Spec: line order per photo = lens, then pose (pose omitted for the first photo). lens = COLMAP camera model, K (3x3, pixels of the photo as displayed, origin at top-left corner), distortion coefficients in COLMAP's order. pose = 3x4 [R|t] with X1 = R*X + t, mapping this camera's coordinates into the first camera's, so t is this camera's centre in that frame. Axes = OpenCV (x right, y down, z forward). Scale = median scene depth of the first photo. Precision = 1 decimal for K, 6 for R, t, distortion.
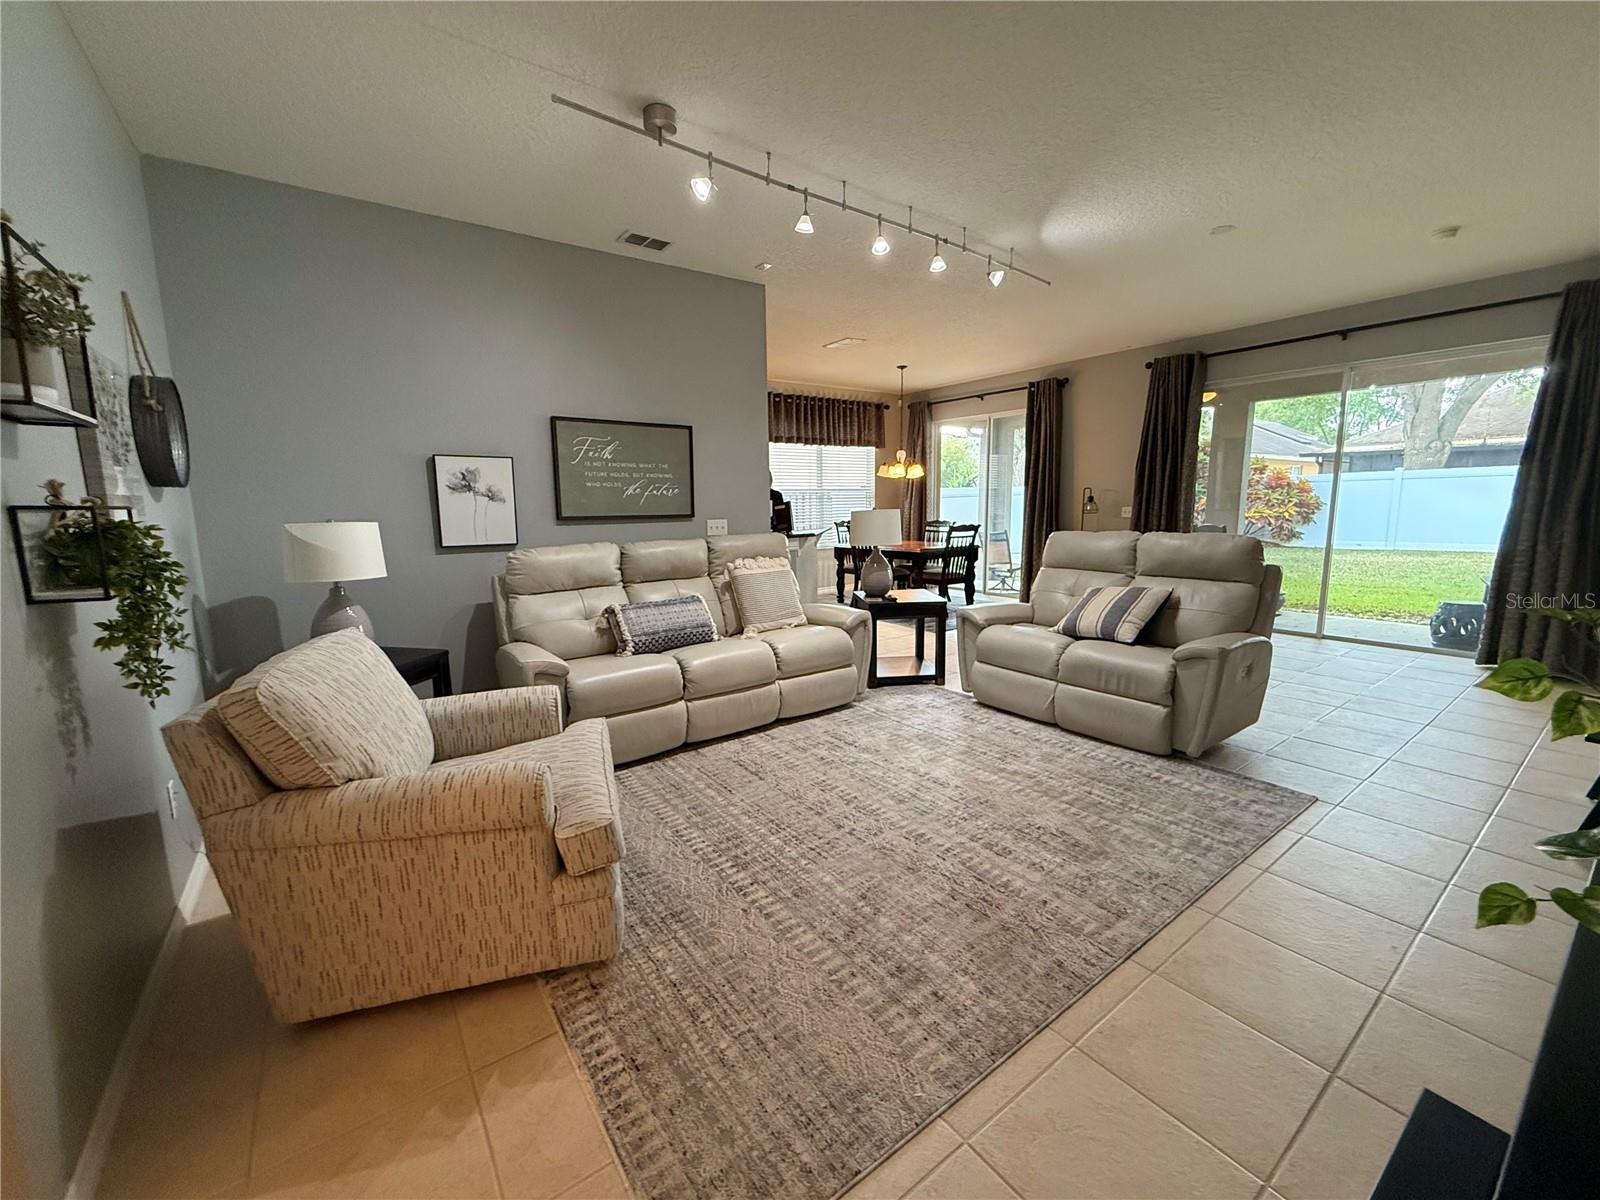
lens RADIAL K [[640.2, 0, 801.3], [0, 640.2, 595.3], [0, 0, 1]] dist [0.001548, -0.000036]
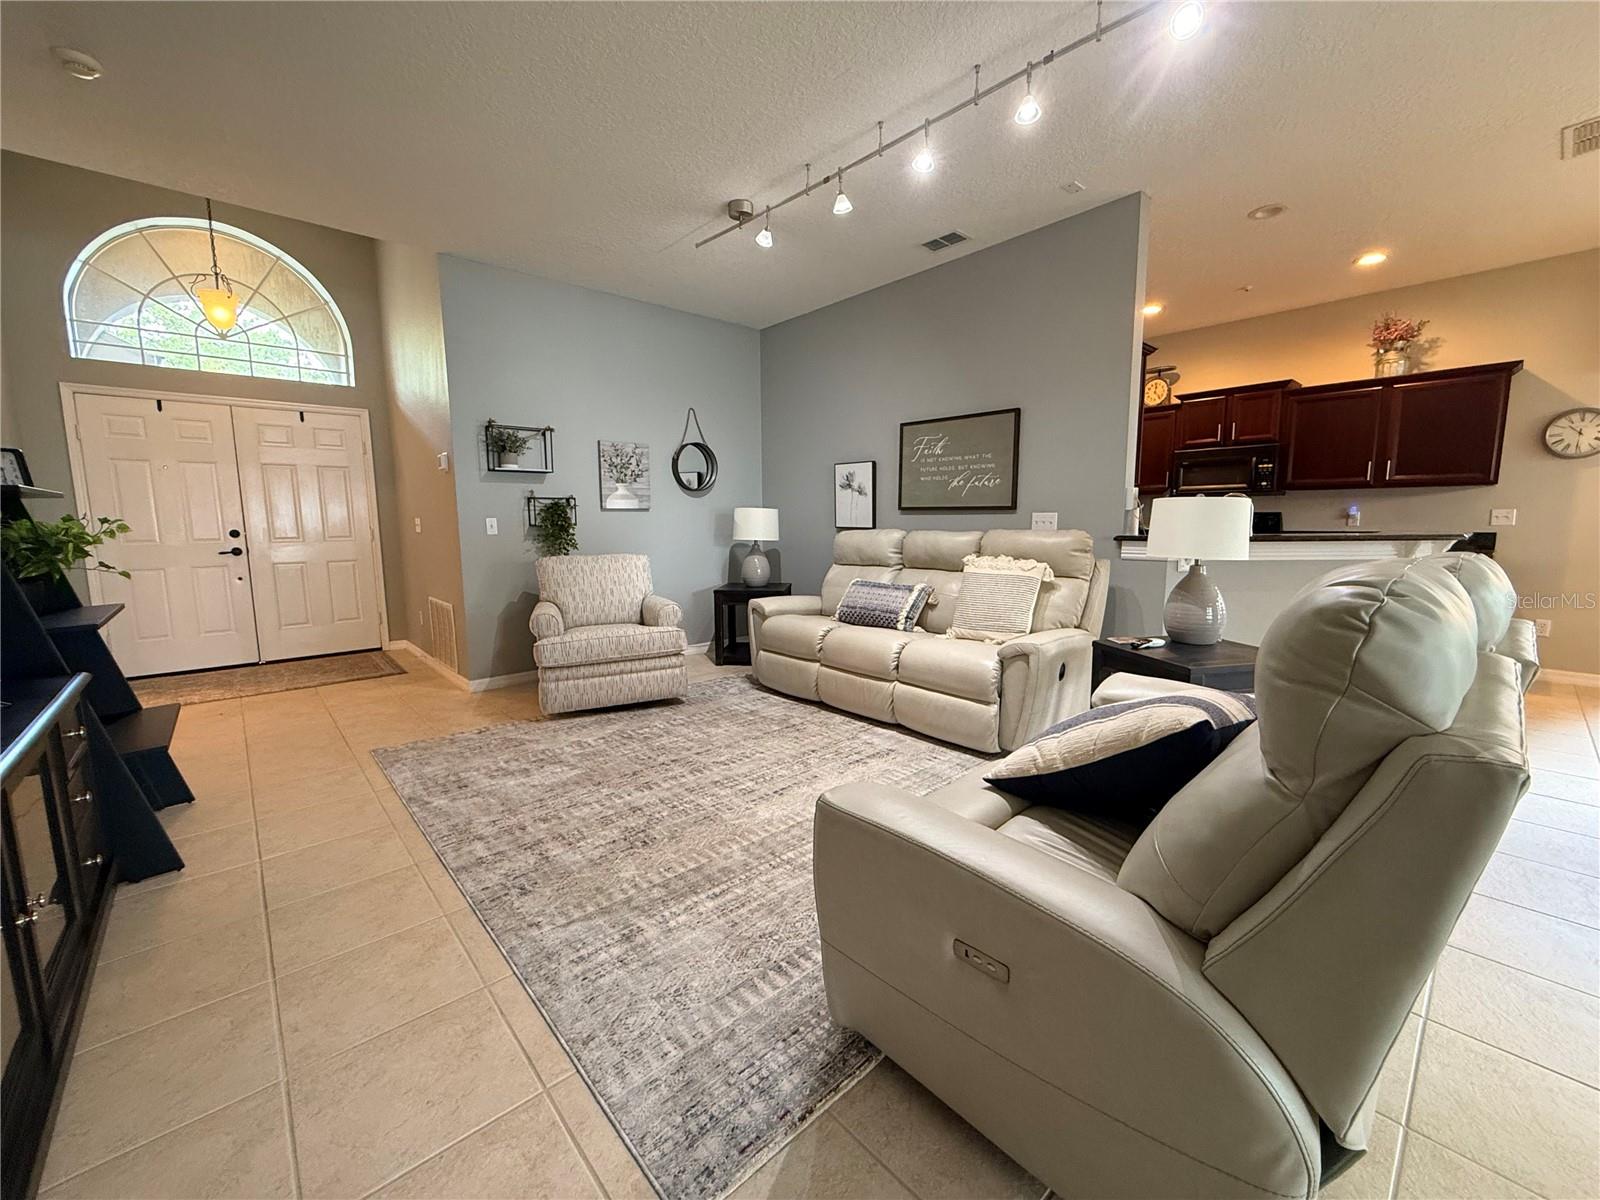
lens RADIAL K [[640.2, 0, 795.4], [0, 640.2, 598.0], [0, 0, 1]] dist [0.001548, -0.000036]
pose [[0.099269, 0.141320, -0.984974, 0.863674], [-0.137712, 0.982289, 0.127055, -0.086956], [0.985485, 0.123030, 0.116972, 0.736688]]
